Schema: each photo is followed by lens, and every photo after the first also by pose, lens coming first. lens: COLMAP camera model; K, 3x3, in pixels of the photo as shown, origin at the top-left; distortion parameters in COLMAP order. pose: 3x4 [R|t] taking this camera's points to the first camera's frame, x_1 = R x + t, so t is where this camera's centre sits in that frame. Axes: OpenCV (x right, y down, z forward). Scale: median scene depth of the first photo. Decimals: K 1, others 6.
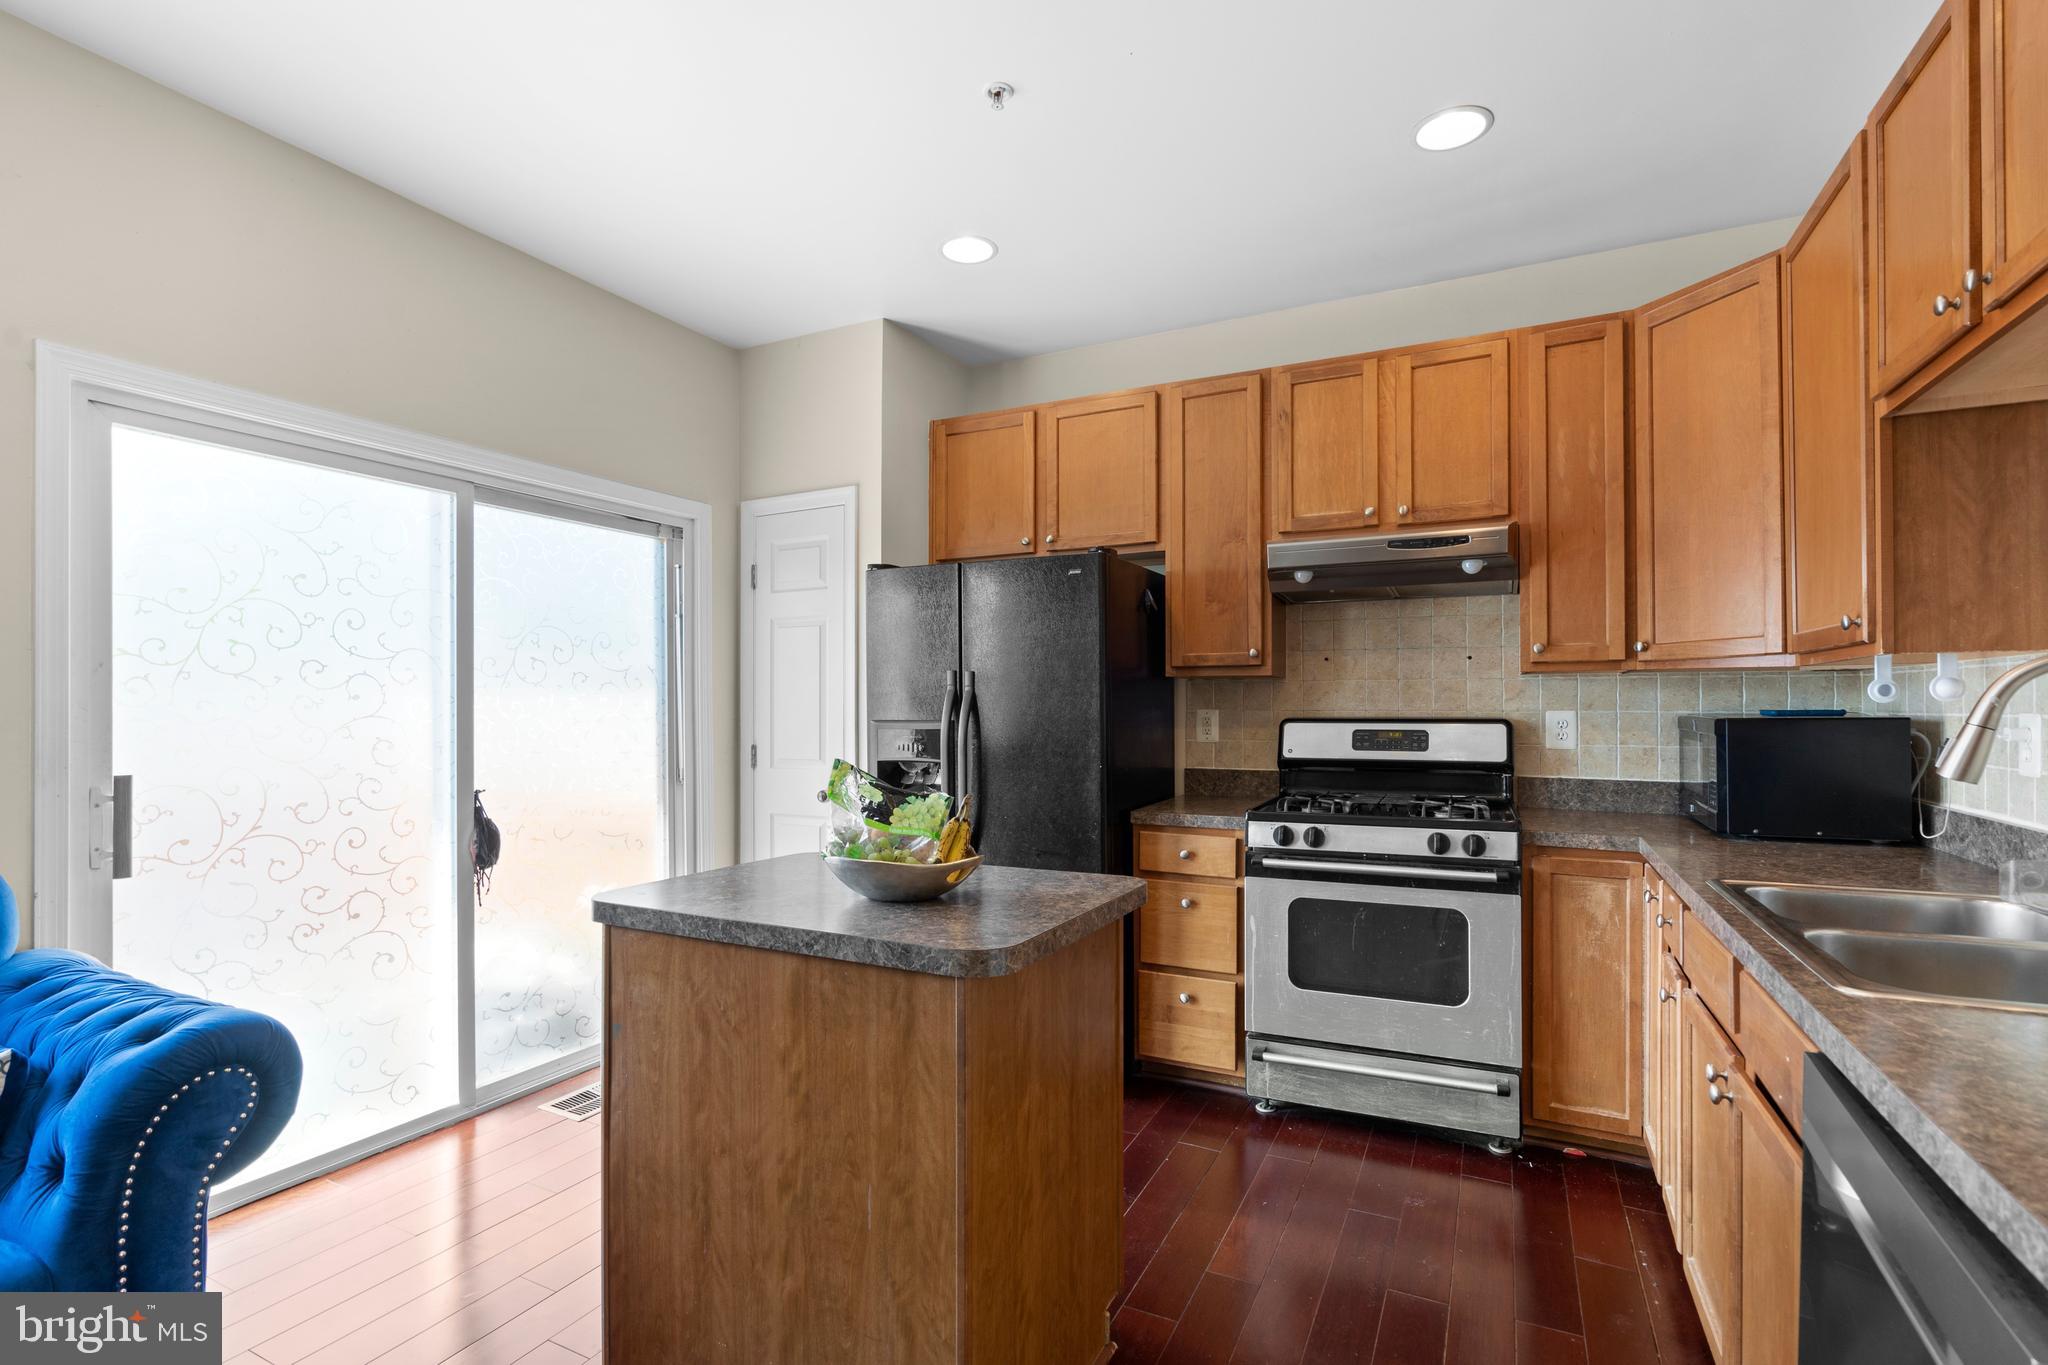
lens RADIAL K [[934.7, 0, 1041.9], [0, 934.7, 706.3], [0, 0, 1]] dist [-0.005152, 0.000321]
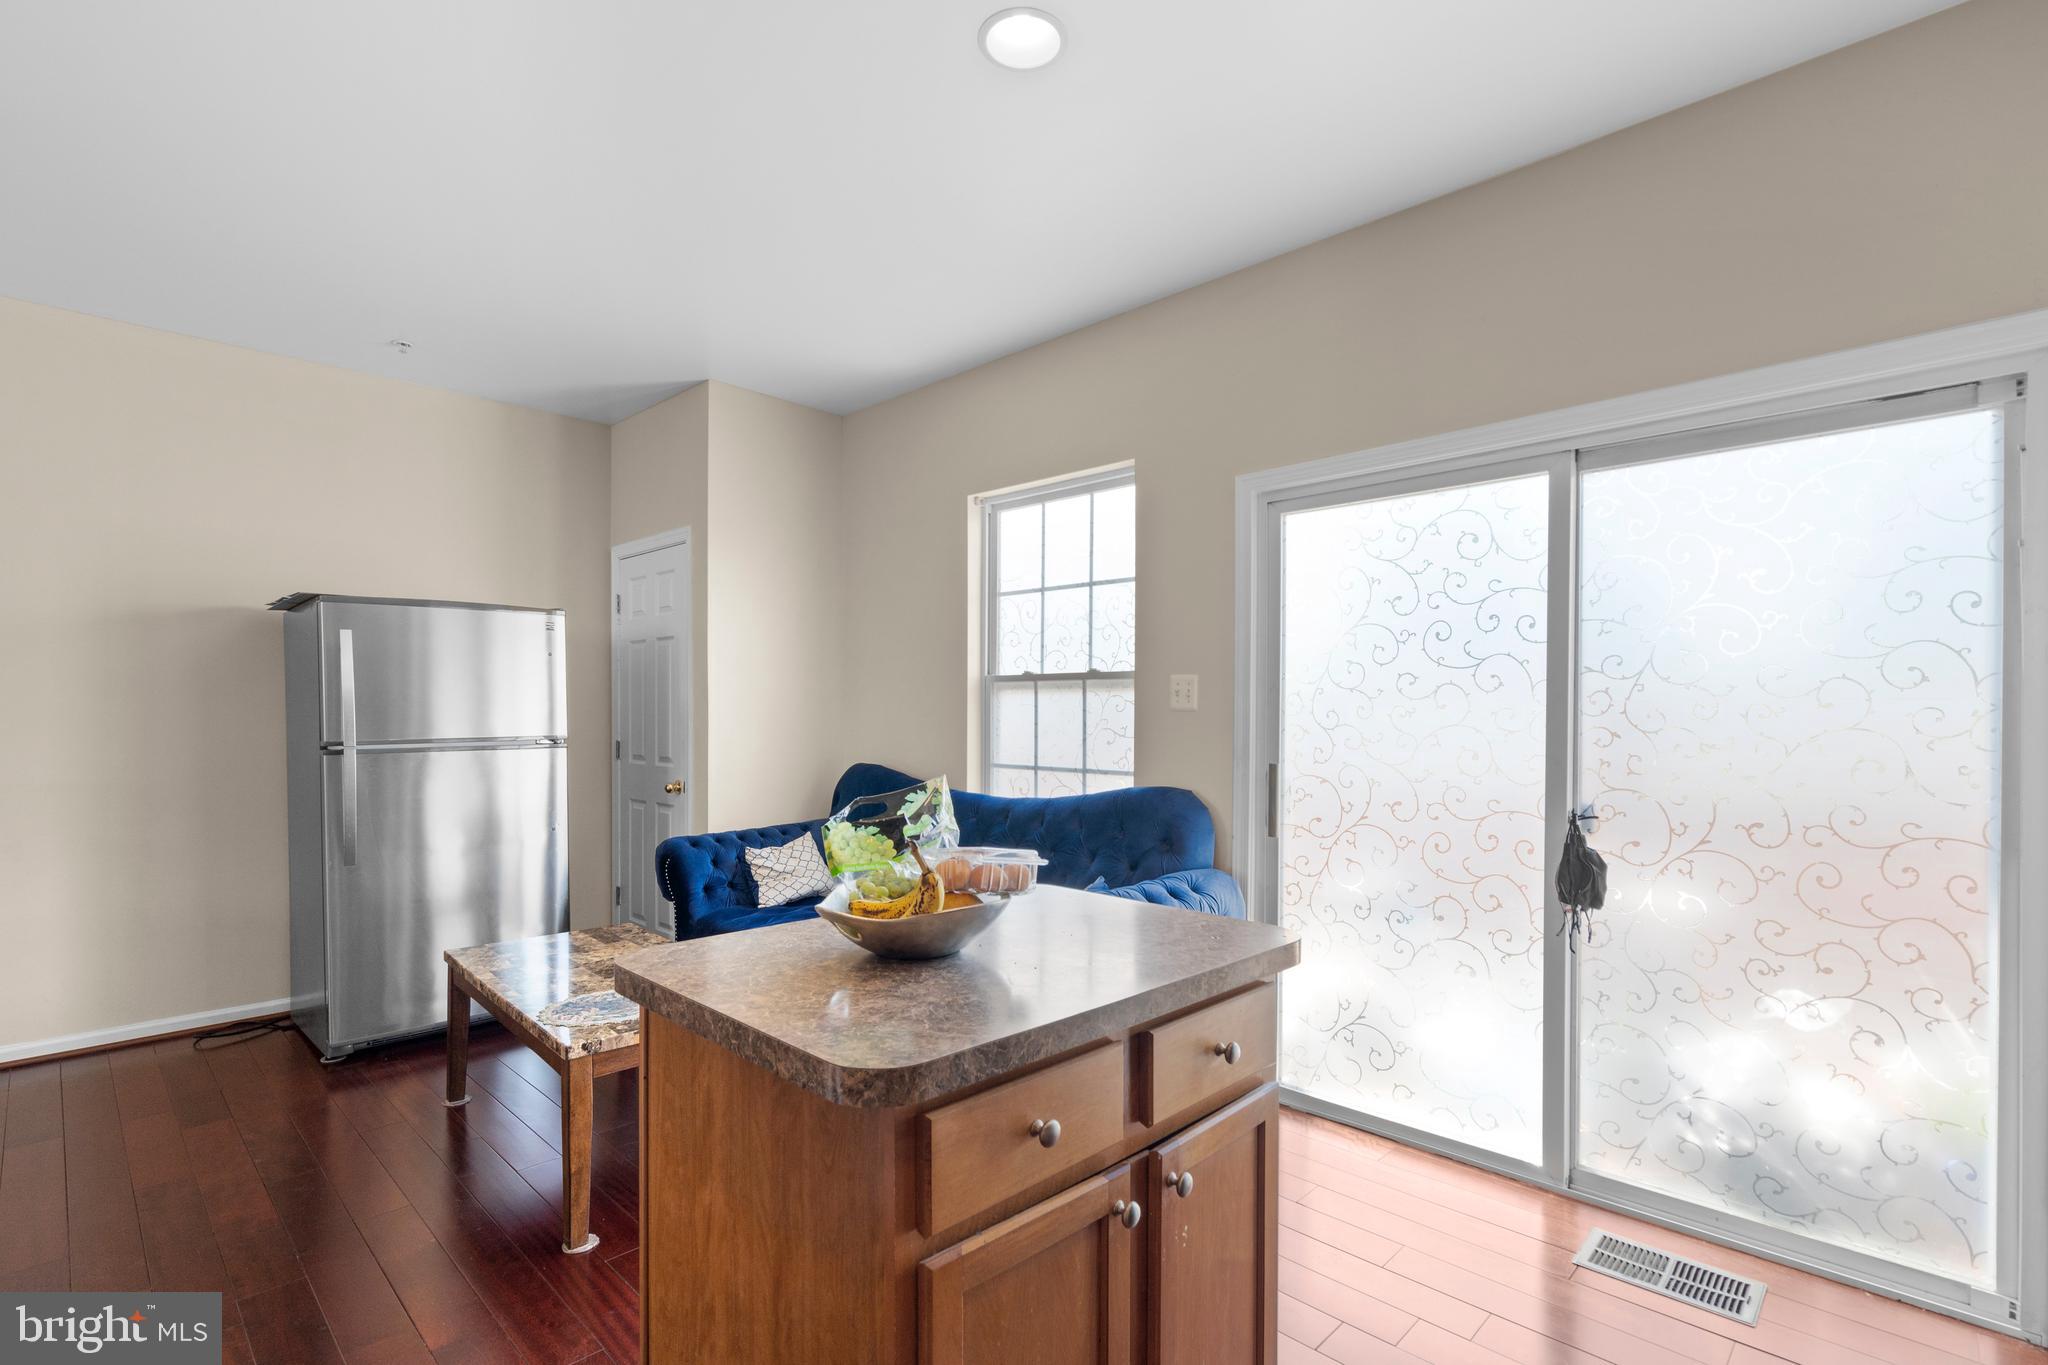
lens RADIAL K [[977.9, 0, 1023.8], [0, 977.9, 724.5], [0, 0, 1]] dist [0.000106, 0.000177]
pose [[-0.316469, 0.014372, -0.948494, 0.398528], [0.003039, 0.999895, 0.014137, -0.006133], [0.948598, 0.001592, -0.316479, 0.827273]]
